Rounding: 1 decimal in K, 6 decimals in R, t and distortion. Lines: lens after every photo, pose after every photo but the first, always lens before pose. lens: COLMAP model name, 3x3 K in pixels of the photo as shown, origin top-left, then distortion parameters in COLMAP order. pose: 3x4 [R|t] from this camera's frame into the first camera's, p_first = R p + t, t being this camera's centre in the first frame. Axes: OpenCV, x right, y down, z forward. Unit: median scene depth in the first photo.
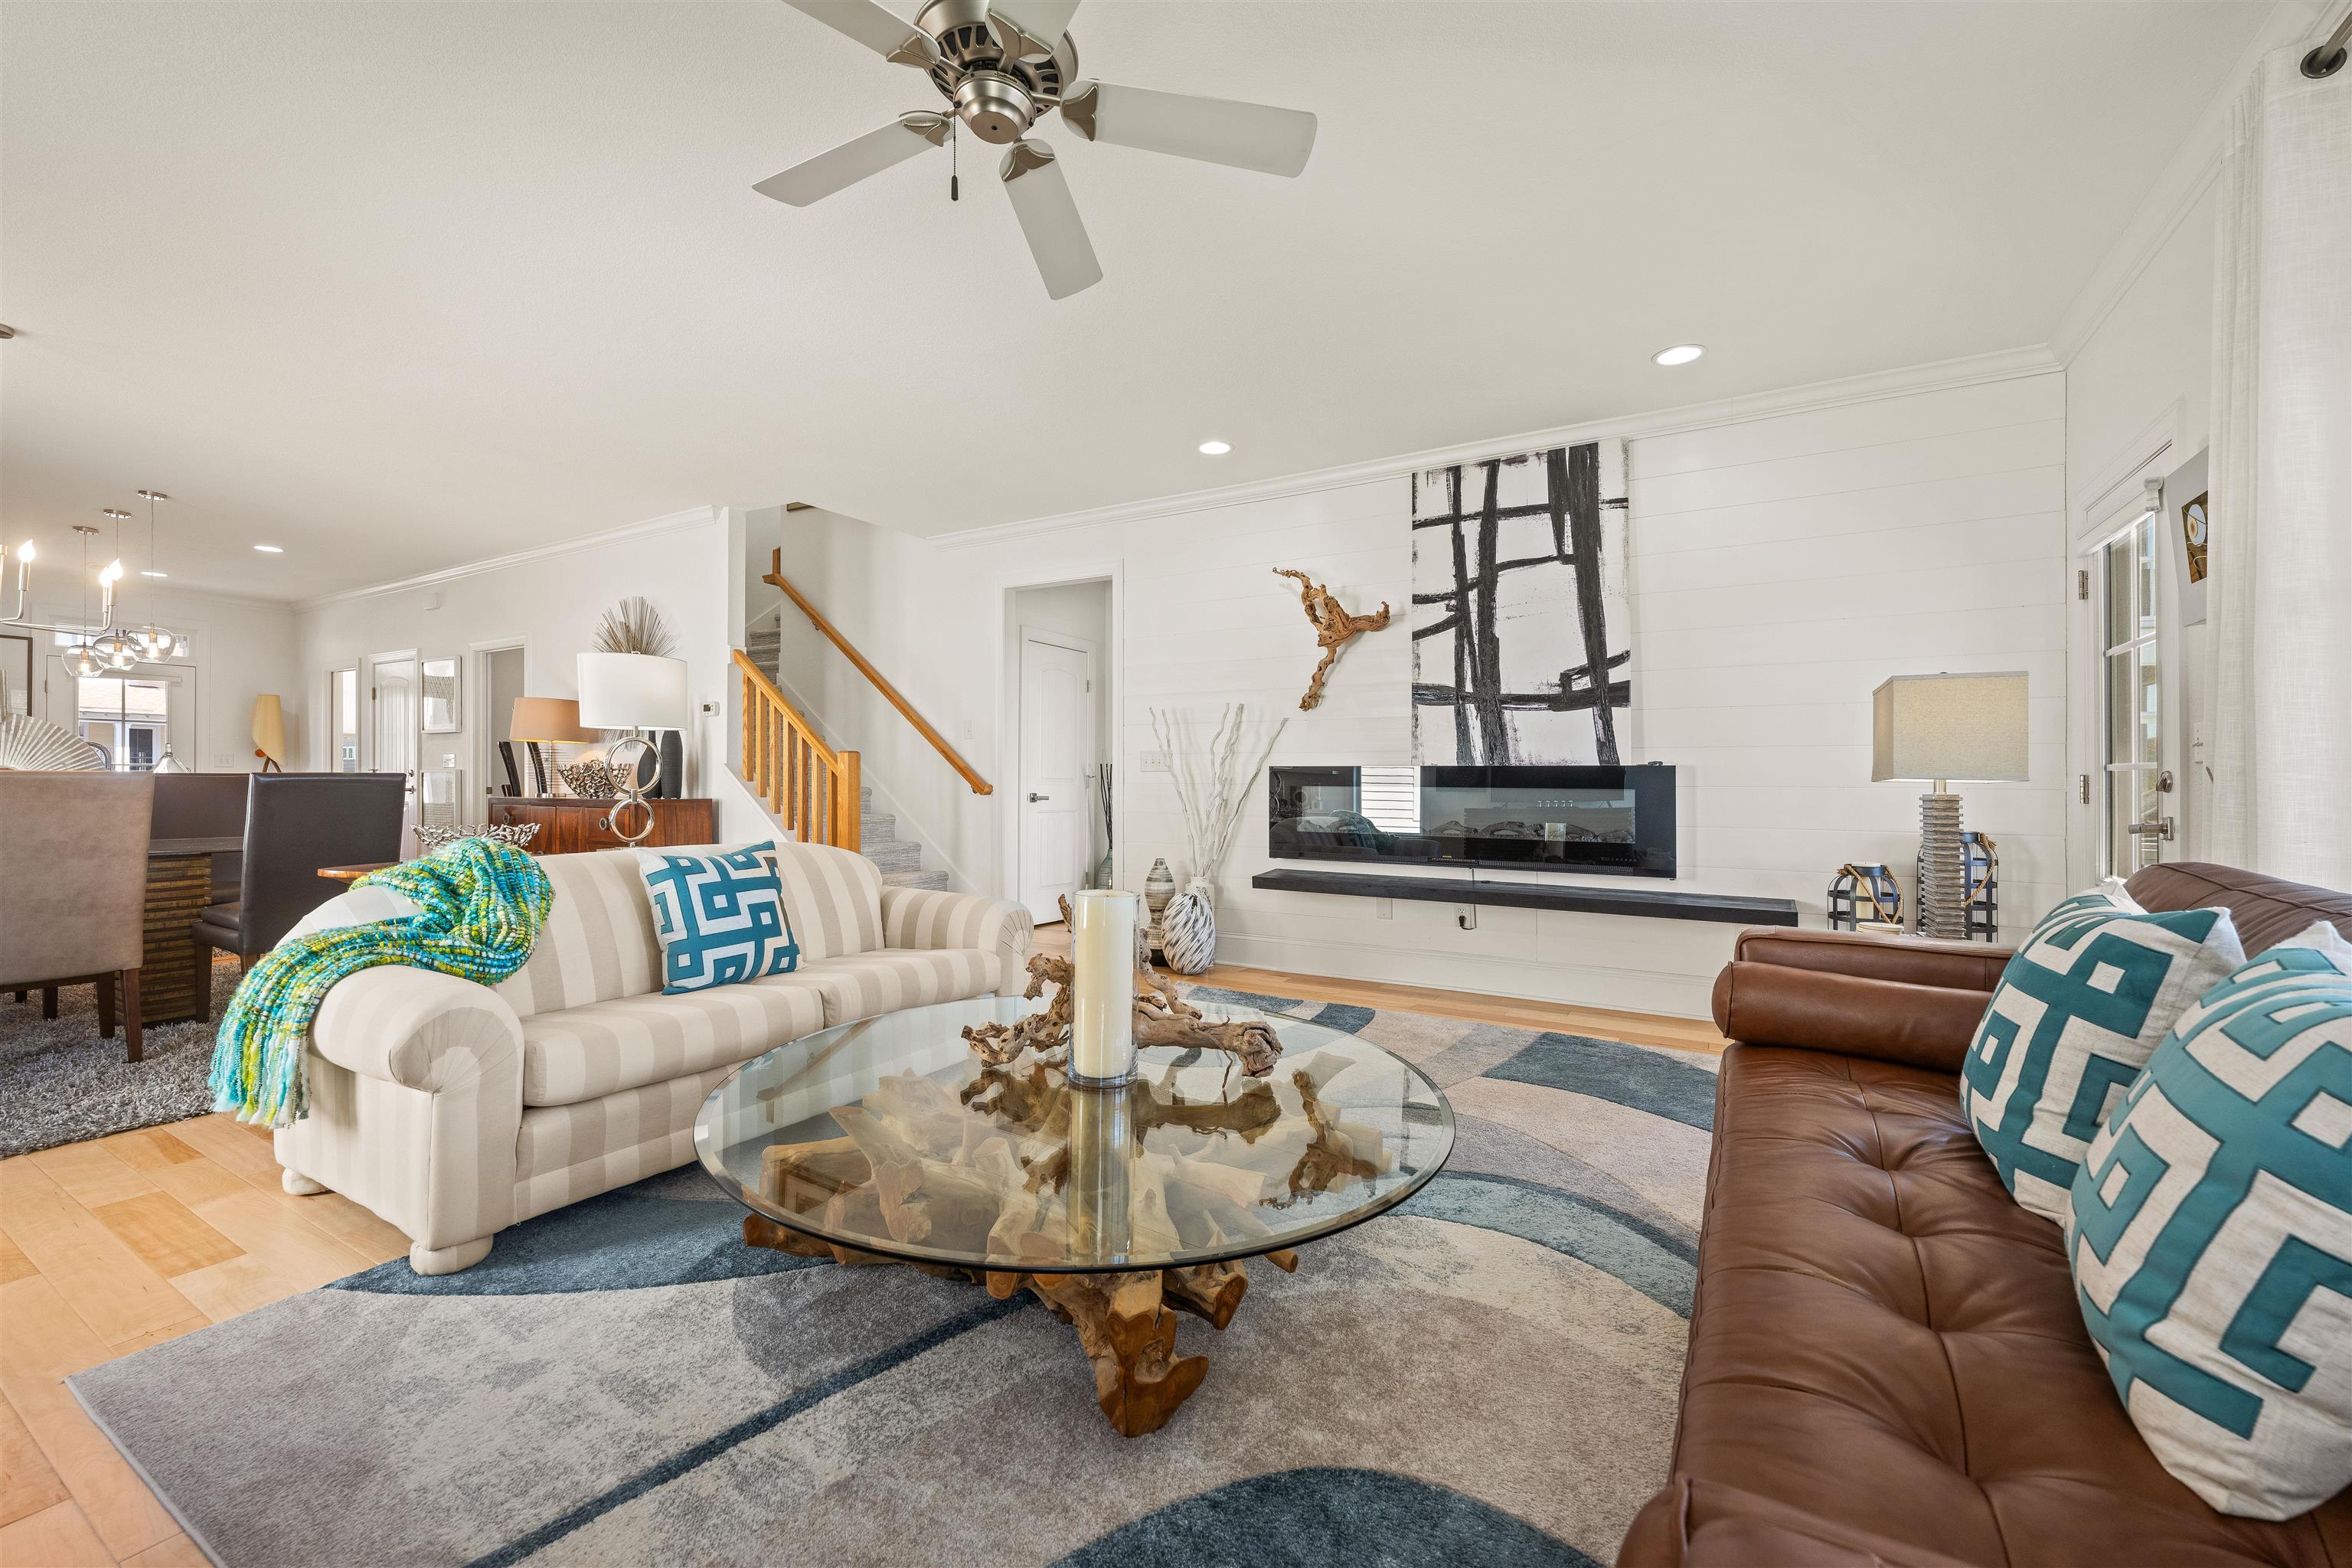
lens RADIAL K [[957.1, 0, 1152.6], [0, 957.1, 774.6], [0, 0, 1]] dist [-0.000015, 0.000149]
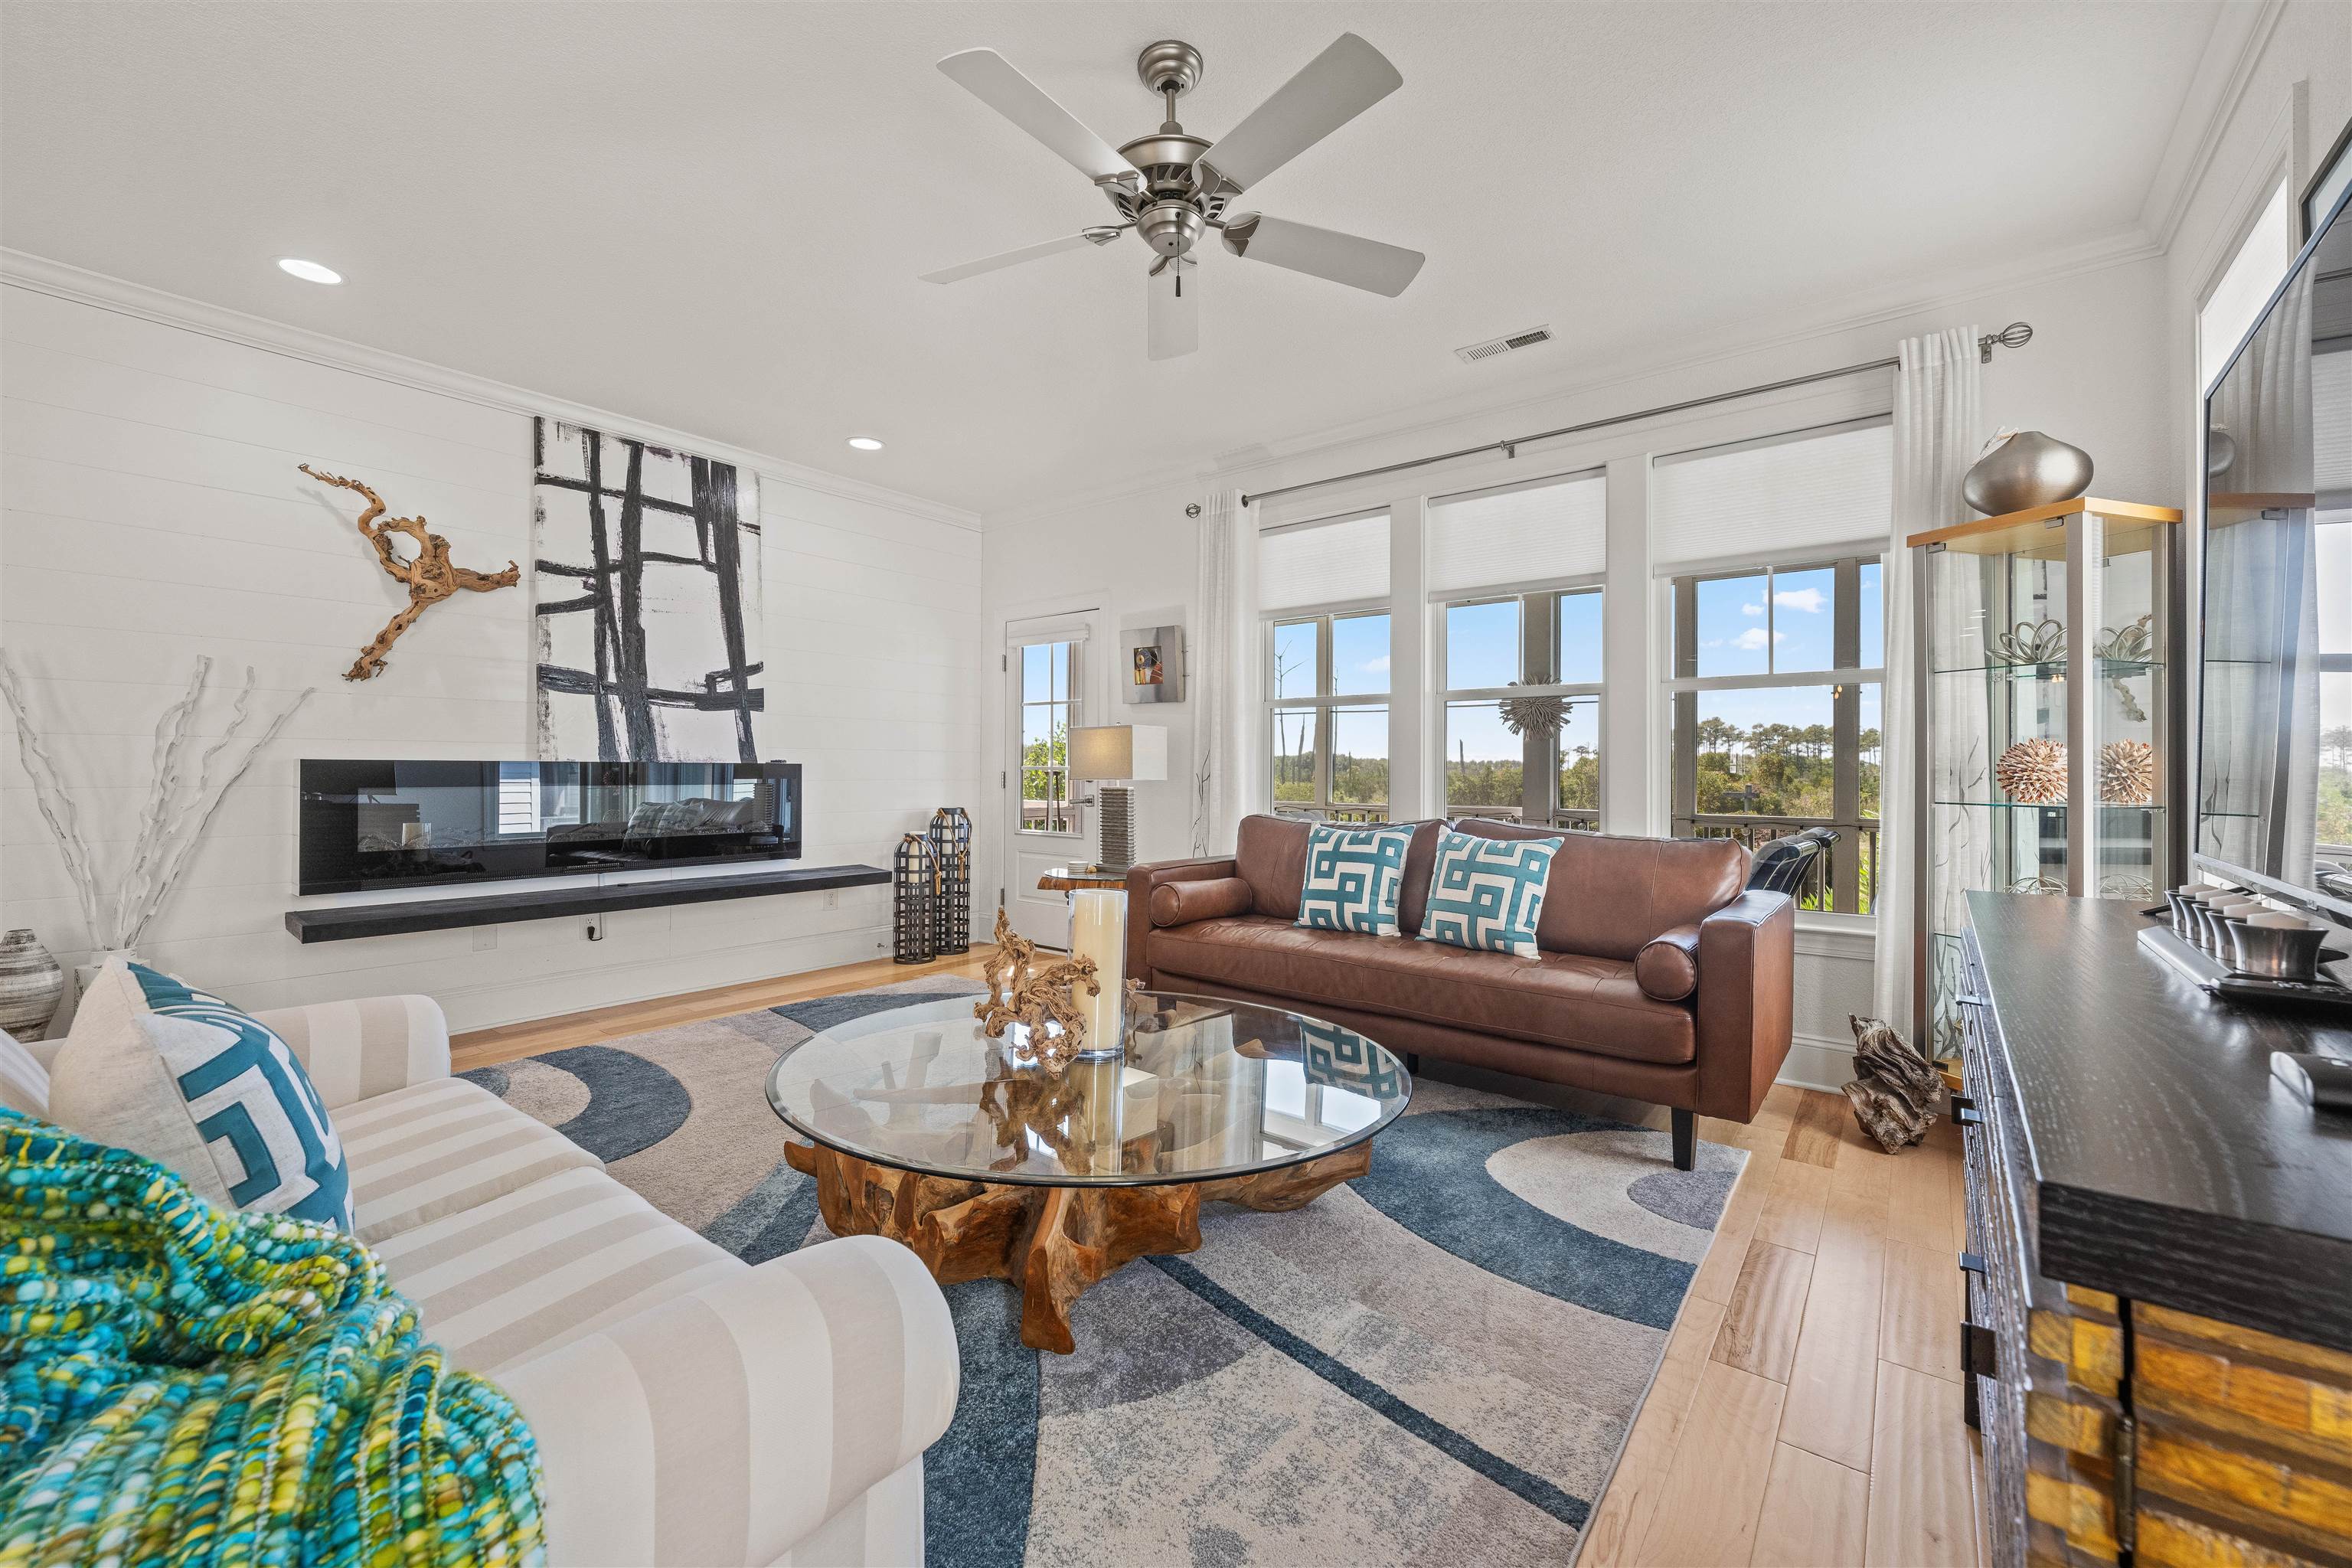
lens RADIAL K [[957.1, 0, 1152.6], [0, 957.1, 774.6], [0, 0, 1]] dist [-0.000015, 0.000149]
pose [[0.118834, -0.009365, 0.992870, -0.534412], [-0.004346, 0.999941, 0.009952, -0.008583], [-0.992905, -0.005498, 0.118786, 0.375328]]
